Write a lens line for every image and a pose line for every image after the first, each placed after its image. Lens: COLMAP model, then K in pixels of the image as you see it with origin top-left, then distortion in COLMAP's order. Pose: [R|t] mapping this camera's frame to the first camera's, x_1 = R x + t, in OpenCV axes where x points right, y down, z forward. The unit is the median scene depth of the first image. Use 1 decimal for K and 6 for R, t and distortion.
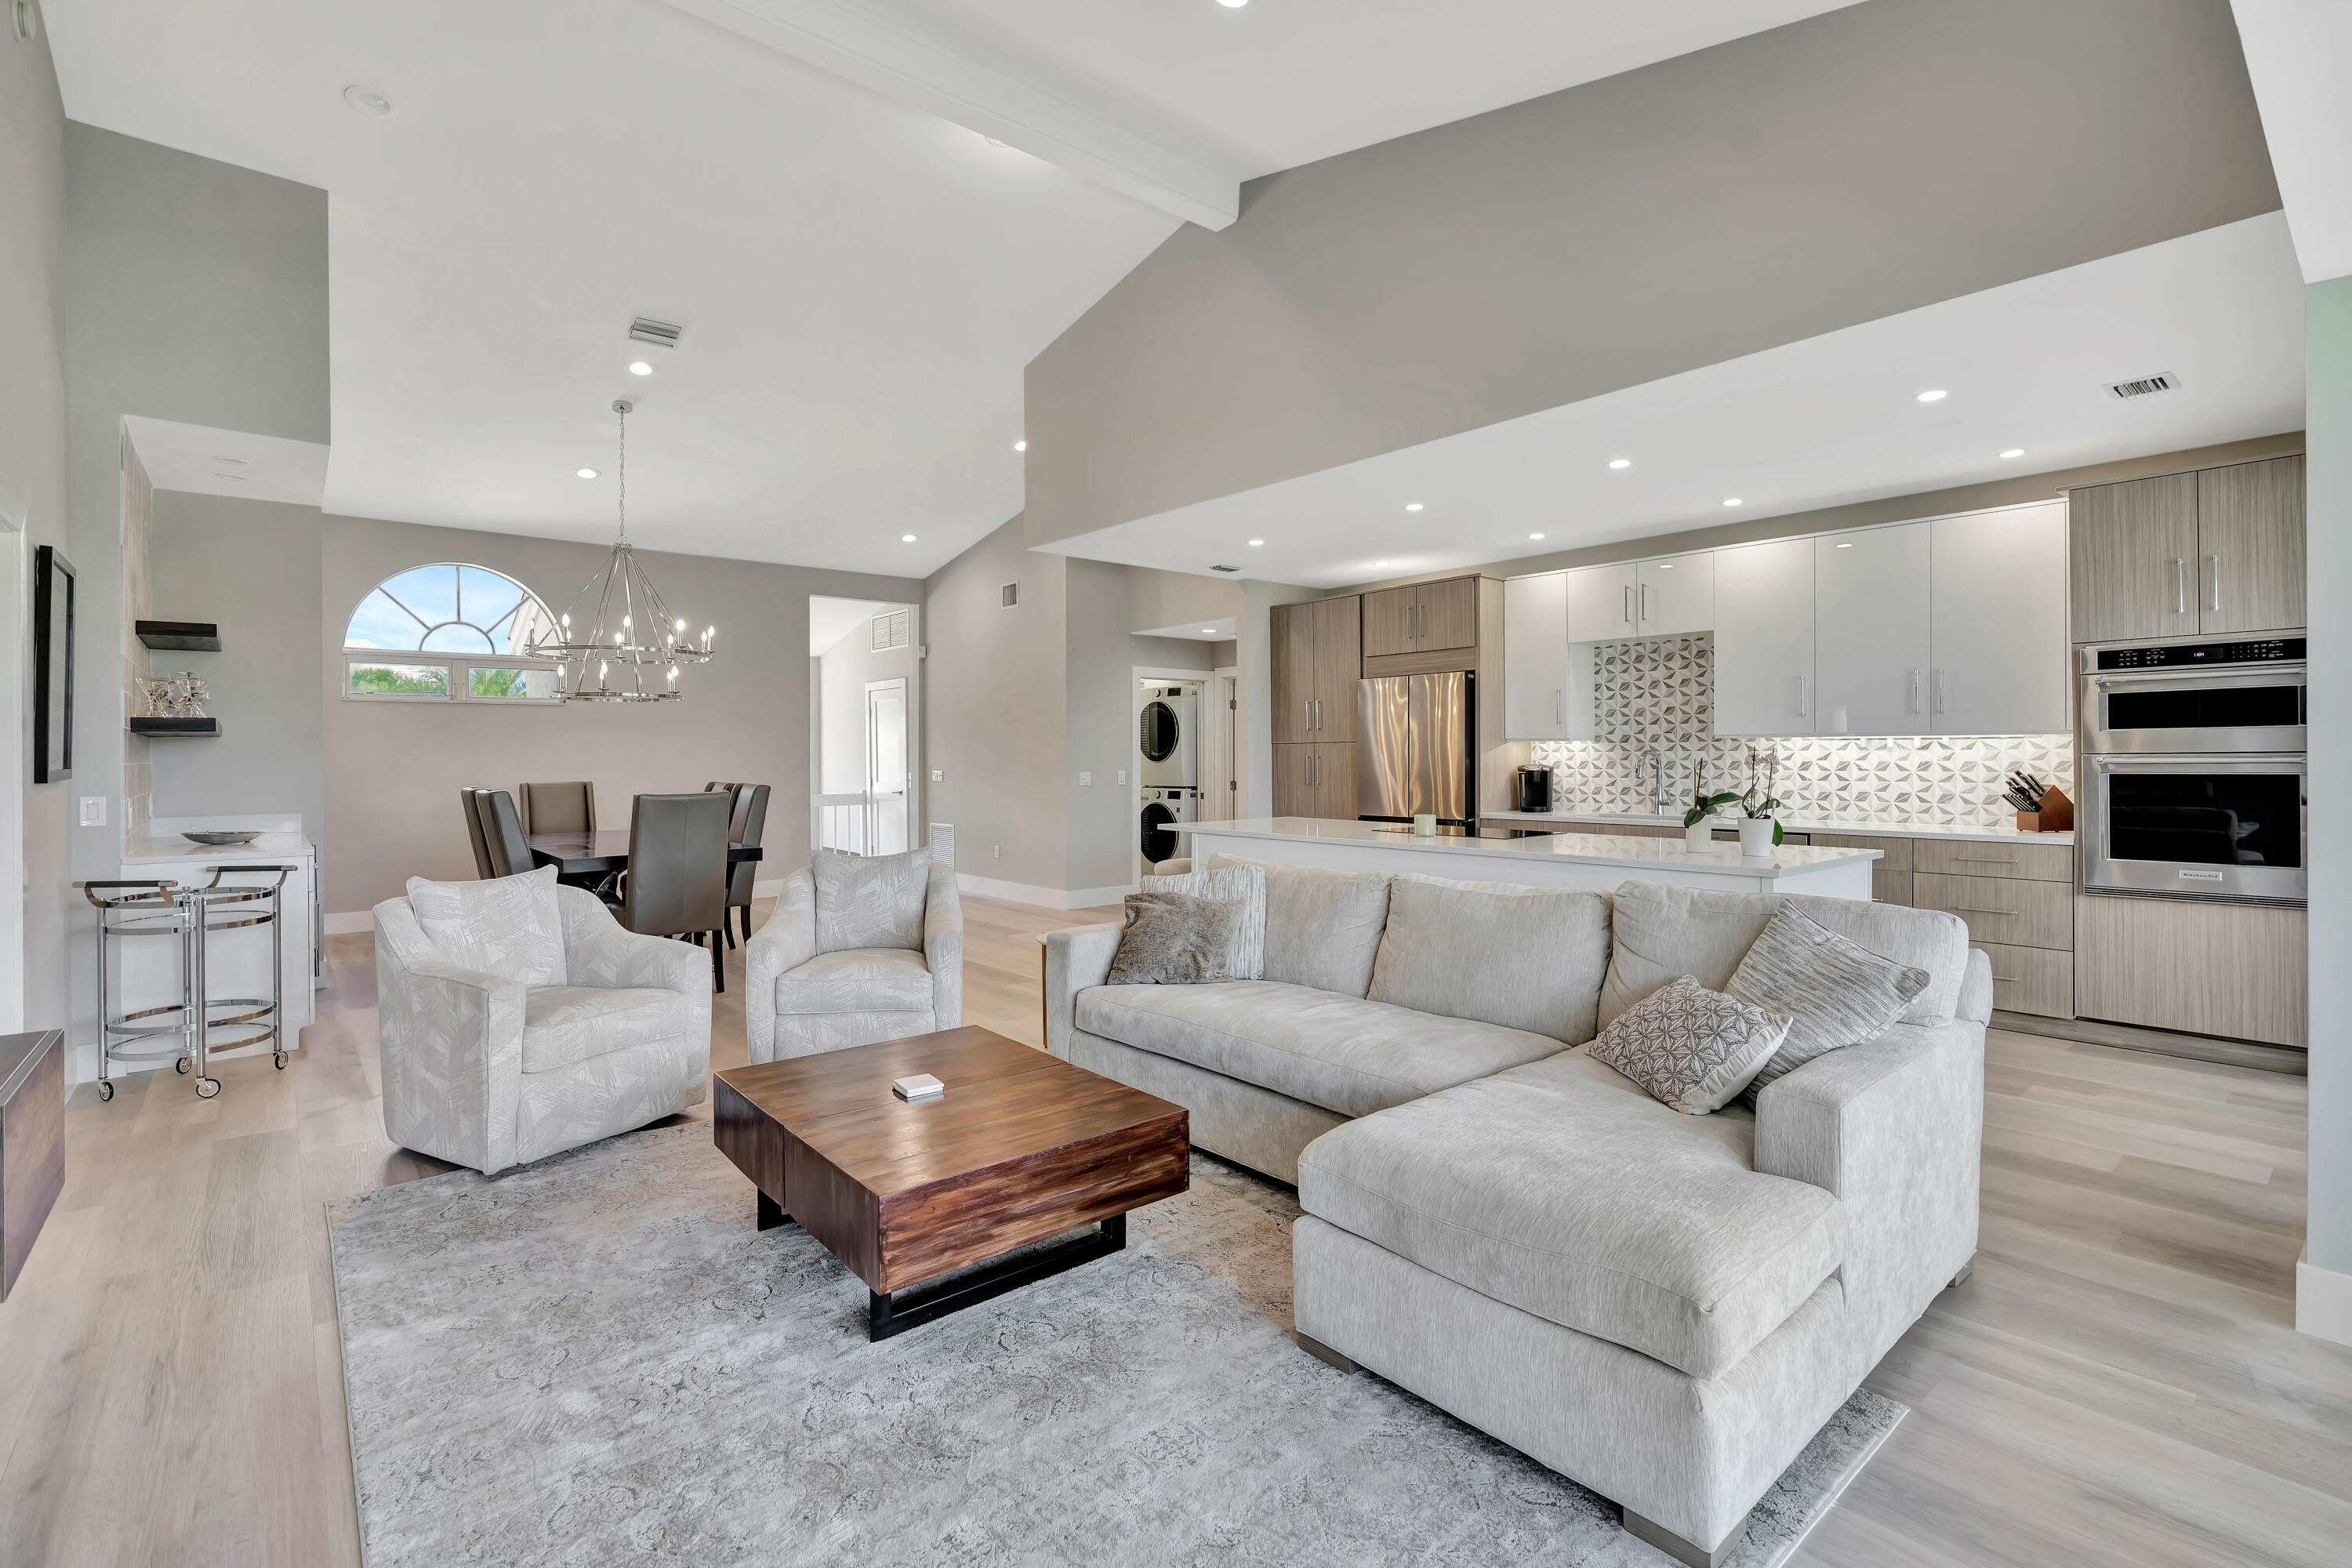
lens RADIAL K [[1063.3, 0, 1182.9], [0, 1063.3, 764.5], [0, 0, 1]] dist [-0.015982, 0.011966]
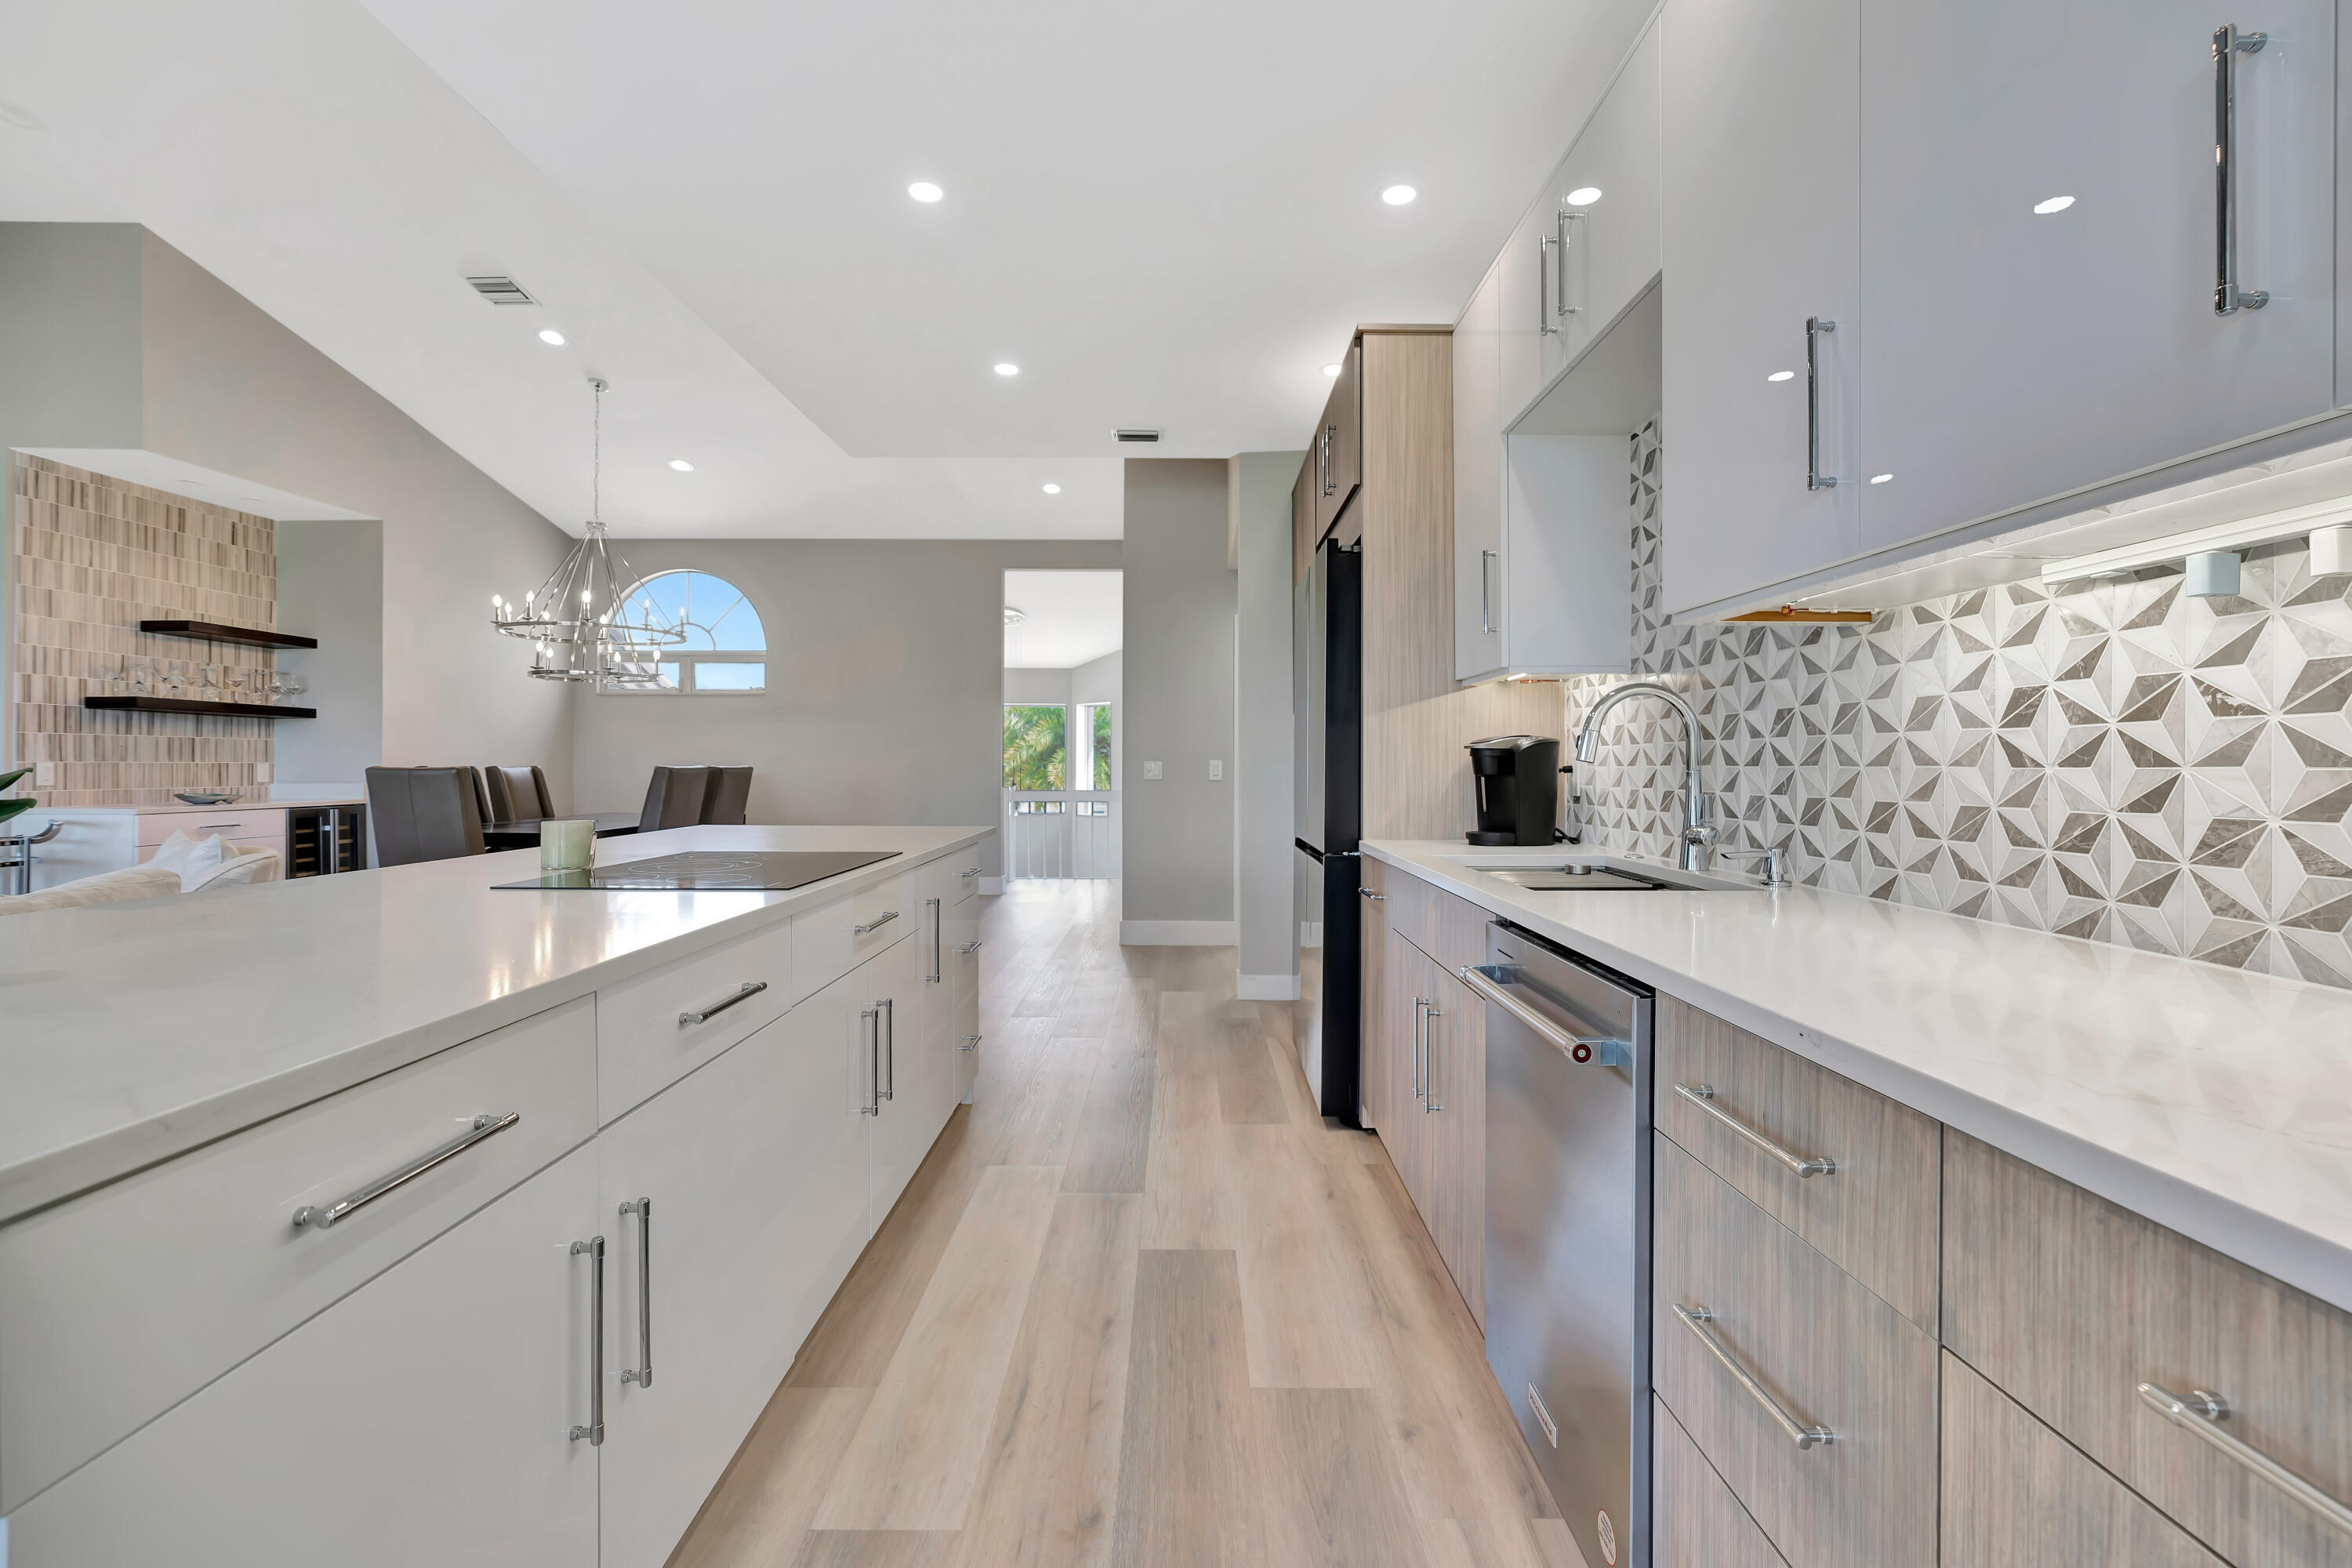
lens RADIAL K [[1048.0, 0, 1179.3], [0, 1048.0, 771.3], [0, 0, 1]] dist [-0.016418, 0.007994]
pose [[0.764797, 0.008968, -0.644209, 0.624961], [-0.008980, 0.999954, 0.003259, 0.018034], [0.644208, 0.003292, 0.764843, 0.727260]]
